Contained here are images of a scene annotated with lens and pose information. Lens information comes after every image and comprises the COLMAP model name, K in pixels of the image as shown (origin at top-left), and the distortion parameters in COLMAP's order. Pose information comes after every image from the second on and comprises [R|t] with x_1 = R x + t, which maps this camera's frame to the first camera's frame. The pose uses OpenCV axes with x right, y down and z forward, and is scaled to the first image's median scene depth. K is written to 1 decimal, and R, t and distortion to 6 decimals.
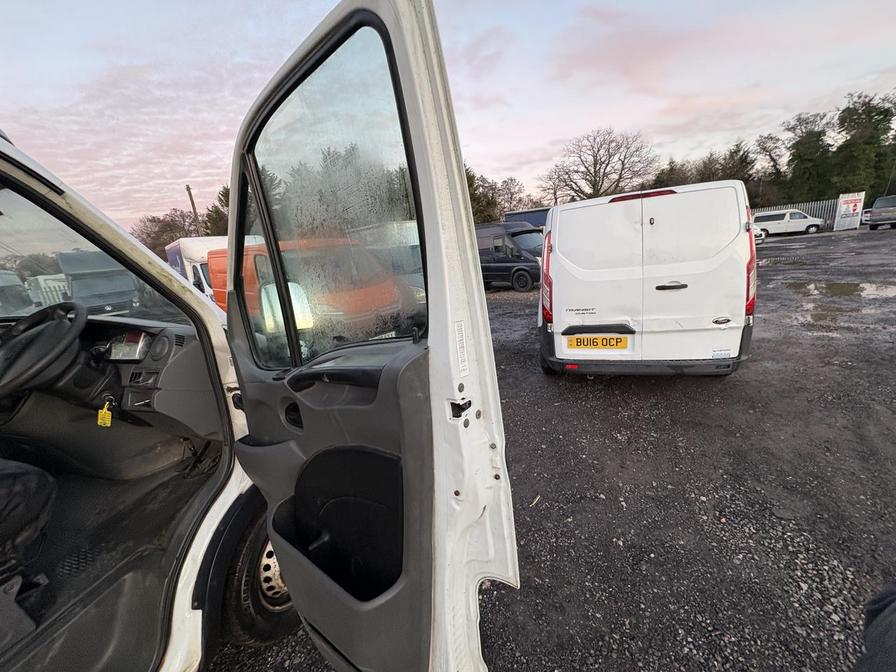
lens RADIAL K [[355.4, 0, 449.0], [0, 355.4, 338.7], [0, 0, 1]] dist [0.001119, -0.000399]
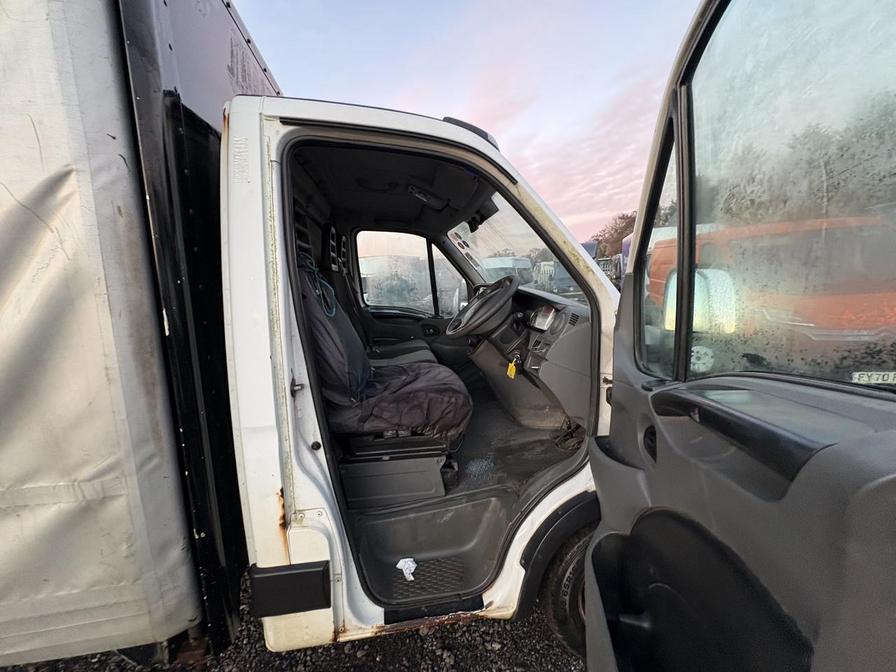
lens RADIAL K [[355.4, 0, 447.1], [0, 355.4, 337.1], [0, 0, 1]] dist [0.001119, -0.000399]
pose [[0.443330, 0.210341, -0.871330, -0.007484], [-0.196338, 0.971258, 0.134568, -0.004411], [0.874591, 0.111417, 0.471885, 0.079601]]
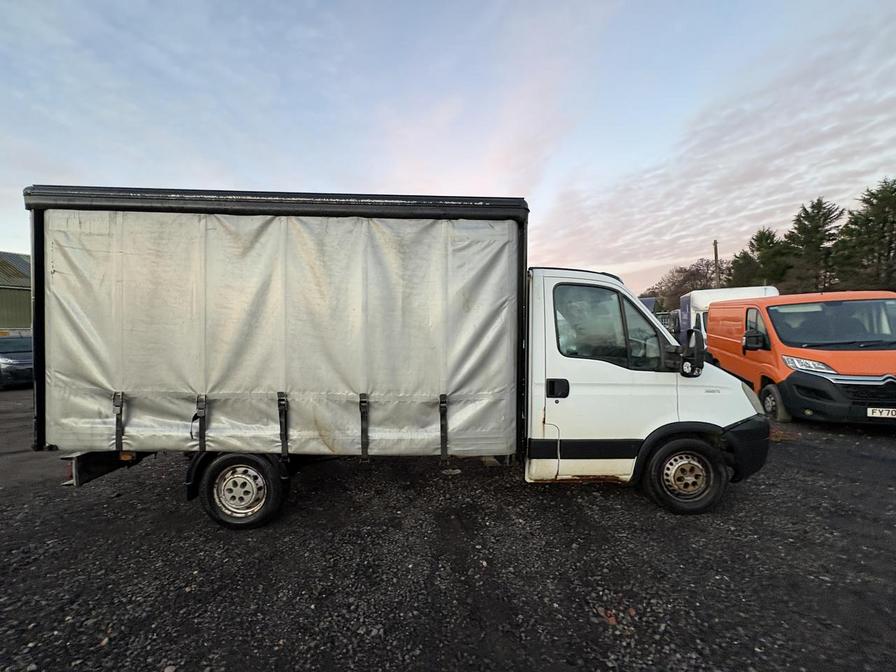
lens RADIAL K [[355.4, 0, 446.5], [0, 355.4, 336.8], [0, 0, 1]] dist [0.001119, -0.000399]
pose [[0.318340, 0.106267, -0.942001, 0.422138], [-0.226037, 0.973545, 0.033438, 0.061001], [0.920634, 0.202282, 0.333939, -0.457994]]
